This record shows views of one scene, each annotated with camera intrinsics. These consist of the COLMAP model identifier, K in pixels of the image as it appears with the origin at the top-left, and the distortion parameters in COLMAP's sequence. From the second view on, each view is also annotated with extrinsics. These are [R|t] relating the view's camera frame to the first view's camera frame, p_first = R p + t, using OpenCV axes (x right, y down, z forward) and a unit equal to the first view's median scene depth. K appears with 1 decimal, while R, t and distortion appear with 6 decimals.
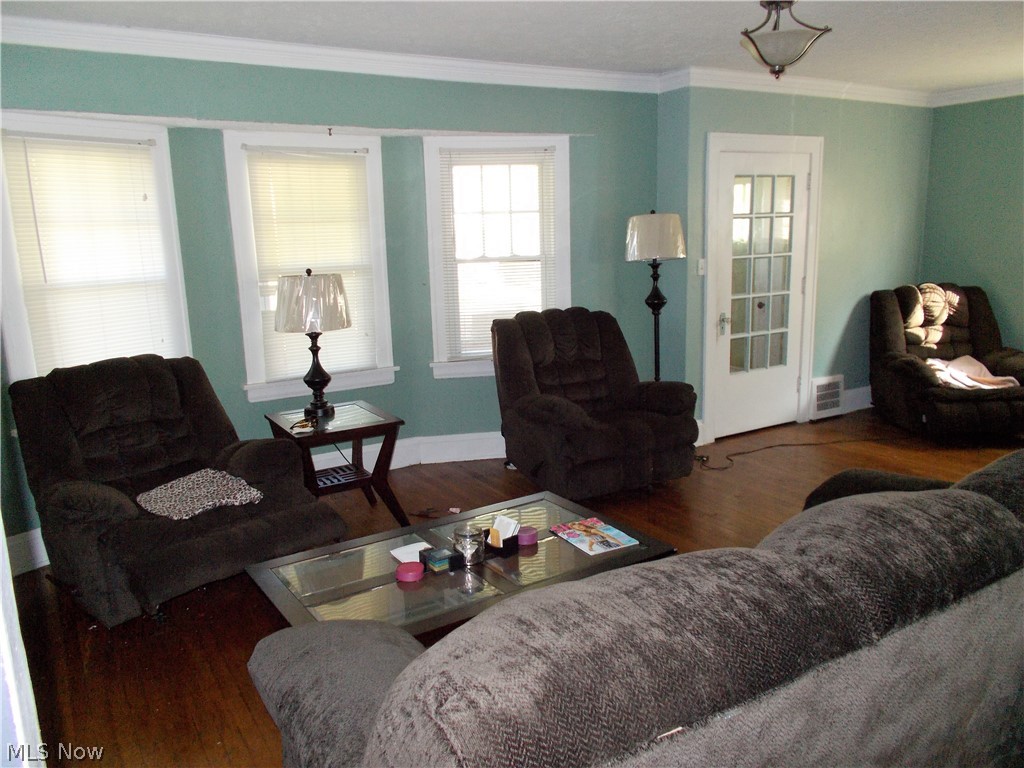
lens RADIAL K [[793.3, 0, 512.0], [0, 793.3, 385.9], [0, 0, 1]] dist [-0.011121, 0.009157]
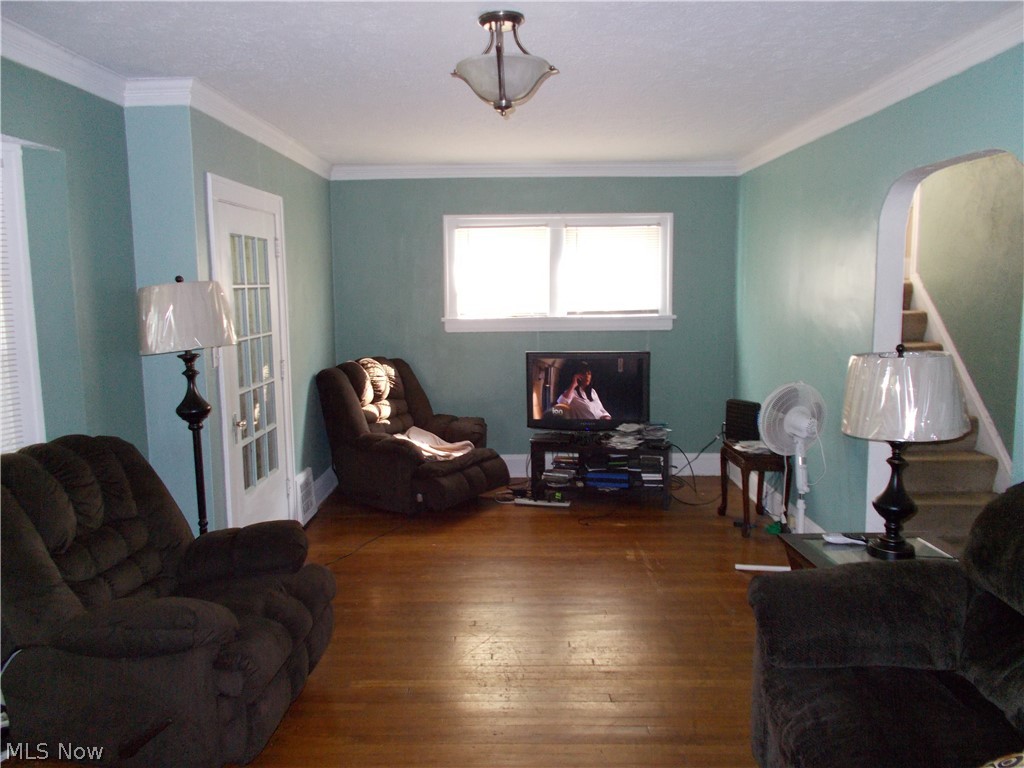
lens RADIAL K [[793.3, 0, 512.6], [0, 793.3, 382.2], [0, 0, 1]] dist [-0.011121, 0.009157]
pose [[0.530069, -0.088005, 0.843376, -0.200506], [0.168383, 0.985717, -0.002972, -0.068830], [-0.831068, 0.143586, 0.537316, 0.342678]]
